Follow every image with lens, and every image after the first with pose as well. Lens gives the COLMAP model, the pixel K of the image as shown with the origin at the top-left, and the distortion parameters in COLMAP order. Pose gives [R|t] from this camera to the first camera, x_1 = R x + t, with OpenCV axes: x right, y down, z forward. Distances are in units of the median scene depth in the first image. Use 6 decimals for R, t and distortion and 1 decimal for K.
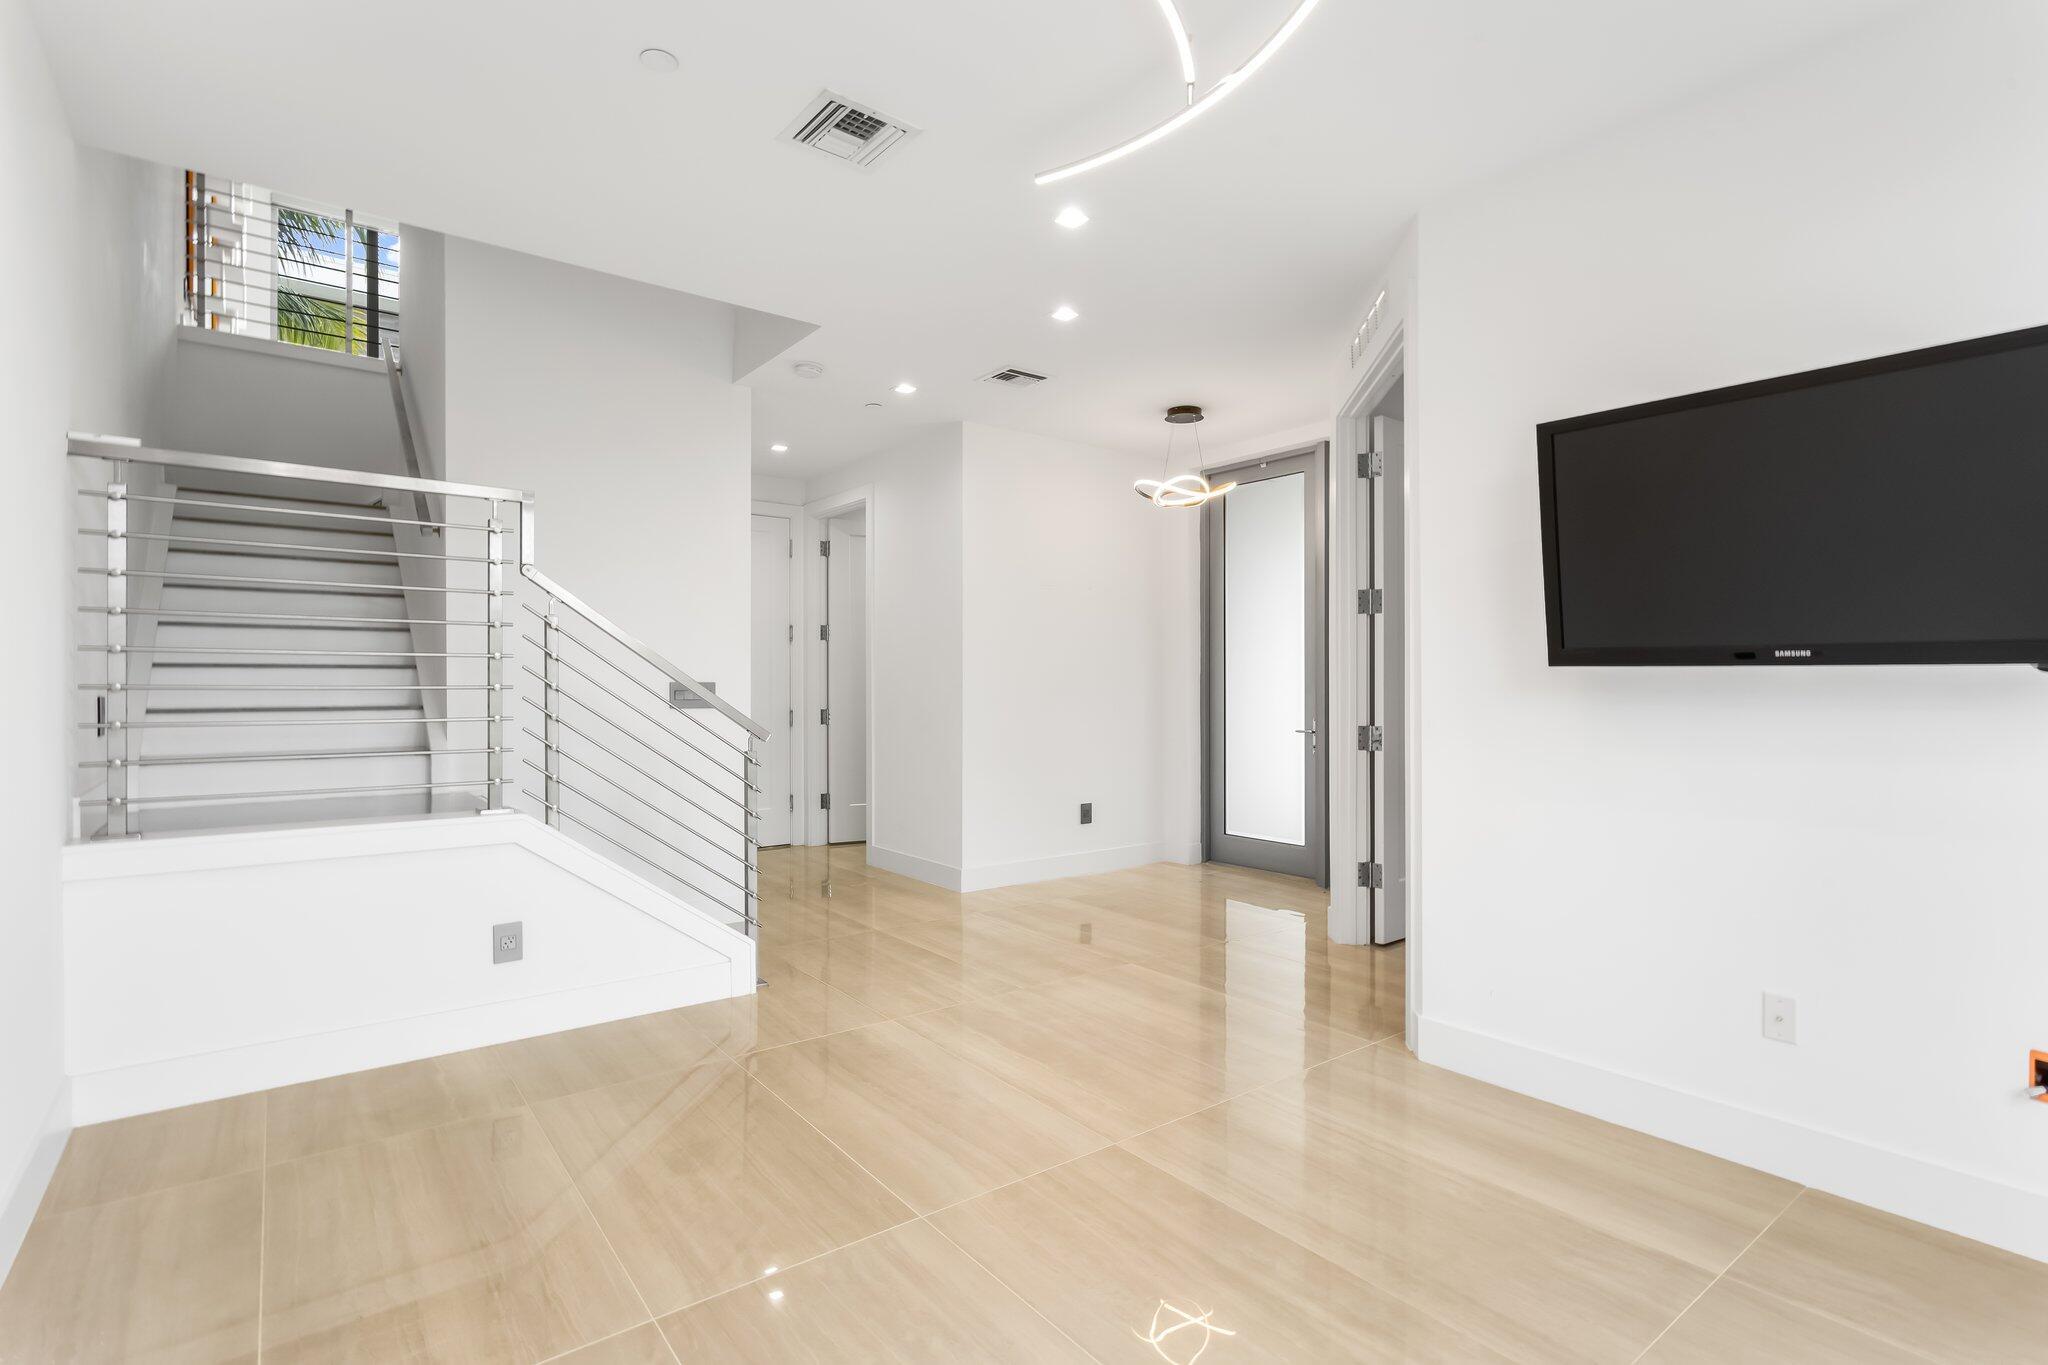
lens RADIAL K [[987.4, 0, 1024.0], [0, 987.4, 682.5], [0, 0, 1]] dist [0.002195, 0.000460]
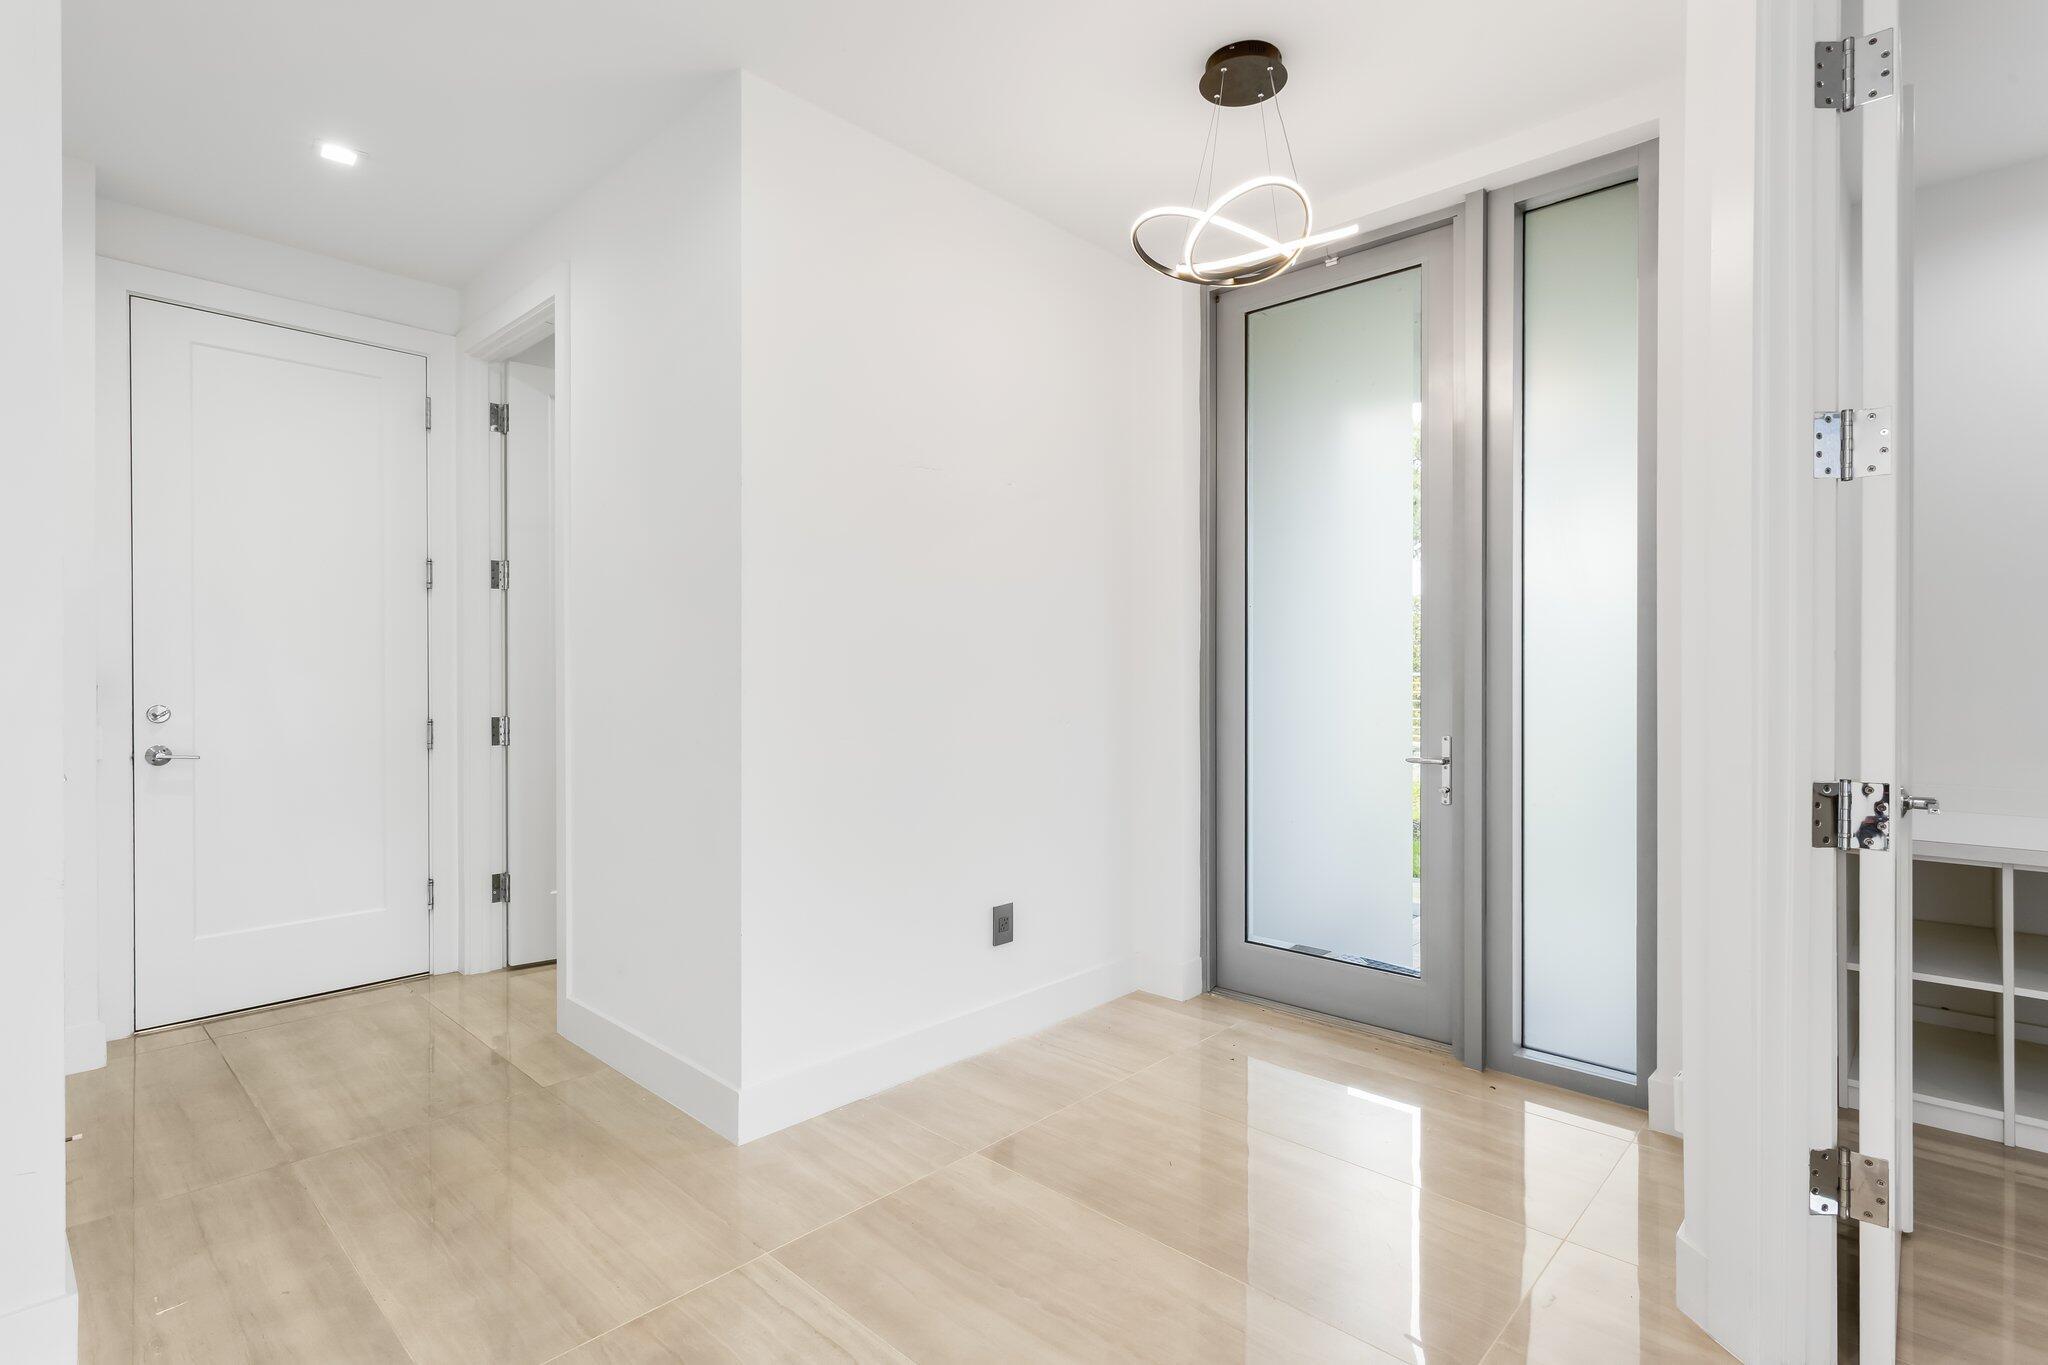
lens RADIAL K [[987.4, 0, 1024.0], [0, 987.4, 682.5], [0, 0, 1]] dist [0.002195, 0.000460]
pose [[0.986813, -0.001271, 0.161860, -0.008337], [-0.000758, 0.999922, 0.012472, 0.001360], [-0.161863, -0.012430, 0.986735, 0.479360]]
